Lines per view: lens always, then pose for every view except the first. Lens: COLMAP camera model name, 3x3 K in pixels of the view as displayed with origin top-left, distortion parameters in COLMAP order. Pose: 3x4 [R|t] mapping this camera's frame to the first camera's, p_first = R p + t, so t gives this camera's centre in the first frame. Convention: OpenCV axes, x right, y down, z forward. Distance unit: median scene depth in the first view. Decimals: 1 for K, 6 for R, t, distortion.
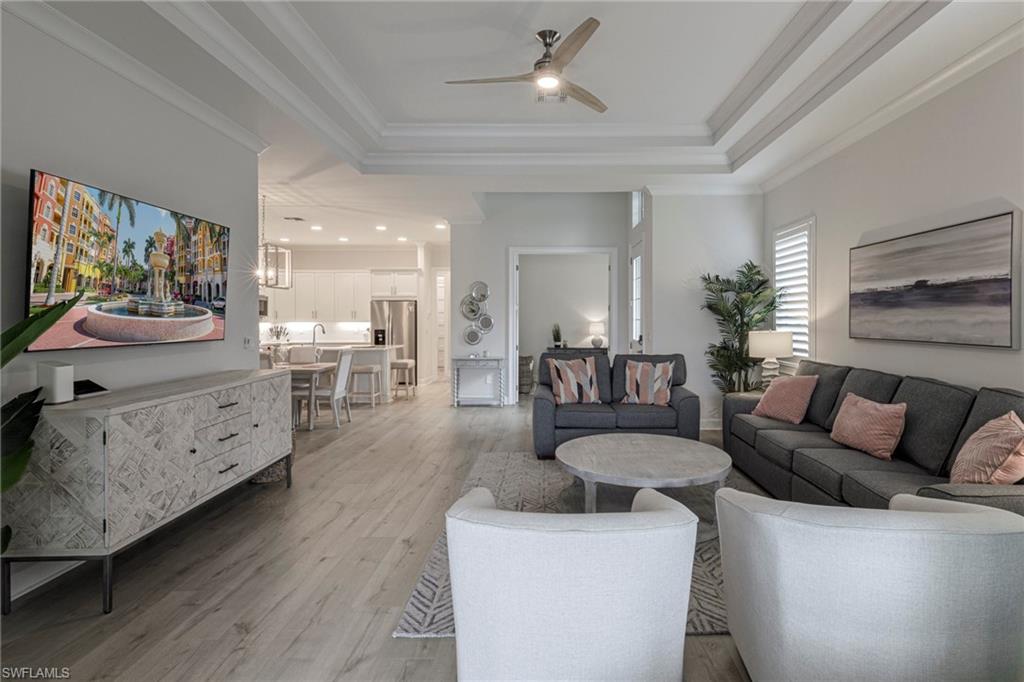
lens RADIAL K [[547.7, 0, 550.9], [0, 547.7, 312.7], [0, 0, 1]] dist [0.001761, 0.000139]
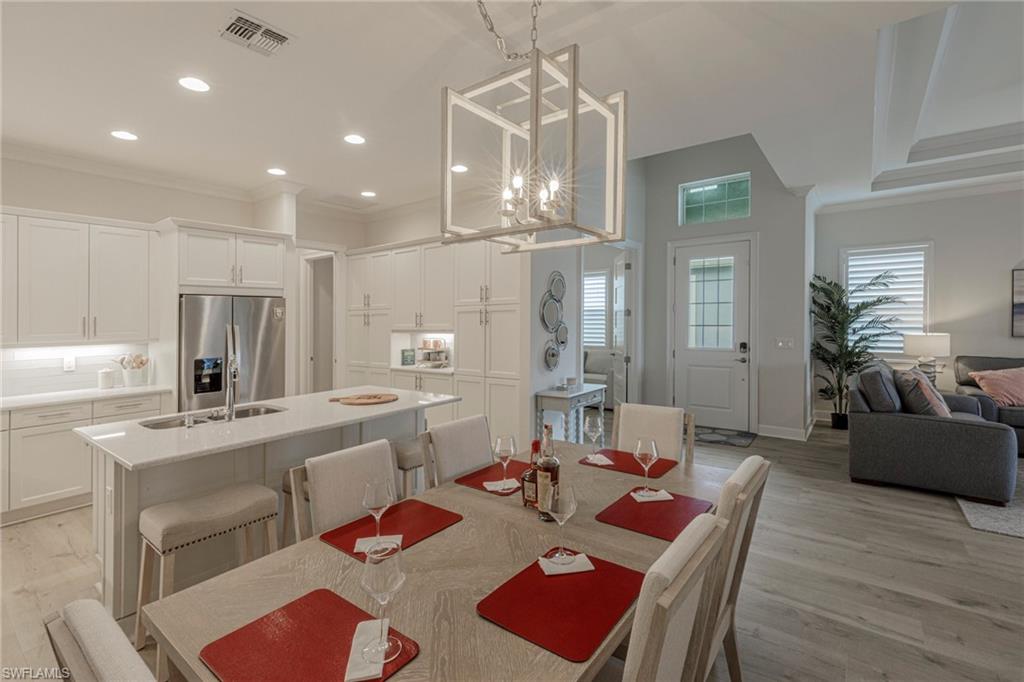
lens RADIAL K [[459.5, 0, 554.1], [0, 459.5, 339.2], [0, 0, 1]] dist [-0.000911, 0.000016]
pose [[0.590883, -0.042140, 0.805656, -1.235648], [0.003661, 0.998765, 0.049556, -0.008549], [-0.806749, -0.026332, 0.590308, 1.486711]]
